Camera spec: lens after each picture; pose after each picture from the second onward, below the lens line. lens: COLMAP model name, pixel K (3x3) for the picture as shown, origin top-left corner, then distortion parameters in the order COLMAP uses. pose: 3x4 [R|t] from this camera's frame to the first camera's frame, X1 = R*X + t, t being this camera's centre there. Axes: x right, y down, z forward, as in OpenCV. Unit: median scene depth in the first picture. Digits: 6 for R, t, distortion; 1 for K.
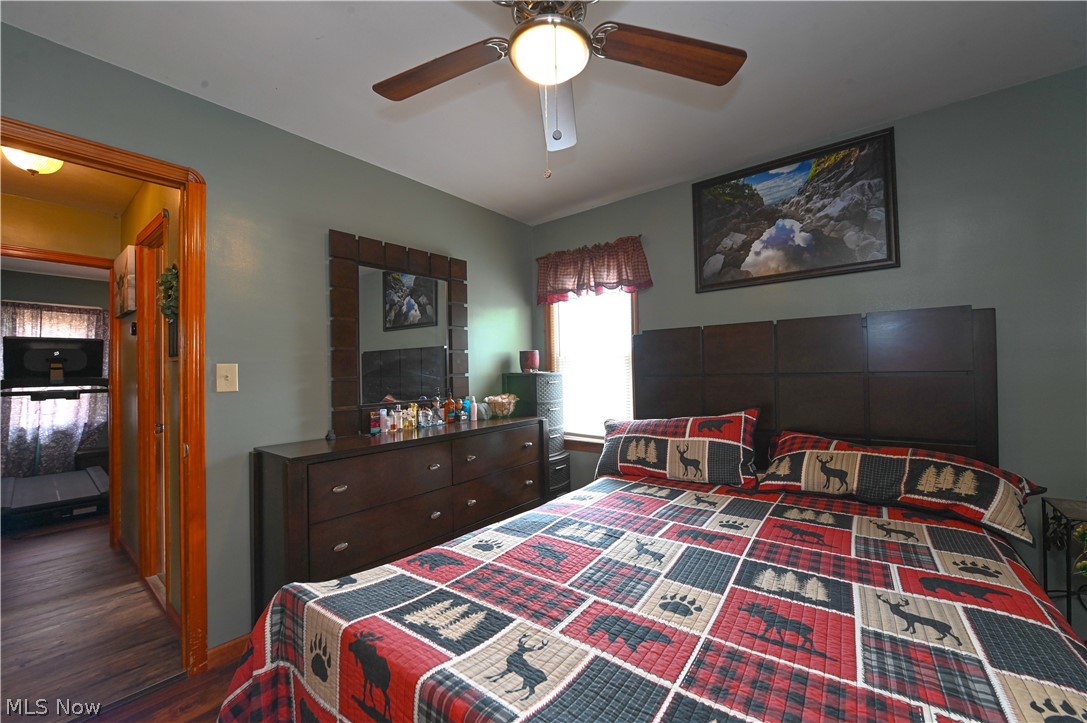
lens RADIAL K [[418.6, 0, 561.2], [0, 418.6, 361.7], [0, 0, 1]] dist [-0.003012, -0.000452]
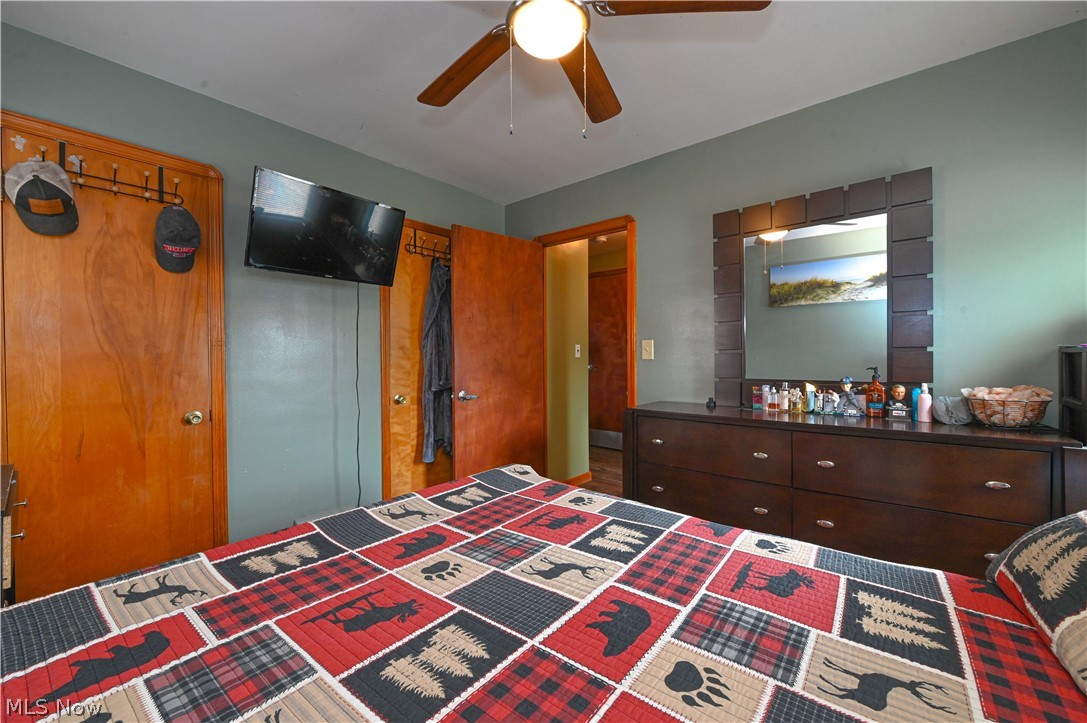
lens RADIAL K [[430.2, 0, 542.0], [0, 430.2, 362.8], [0, 0, 1]] dist [-0.008303, -0.000196]
pose [[-0.041828, 0.038458, -0.998384, 1.159443], [0.028330, 0.998903, 0.037291, 0.028864], [0.998723, -0.026725, -0.042872, 1.152006]]
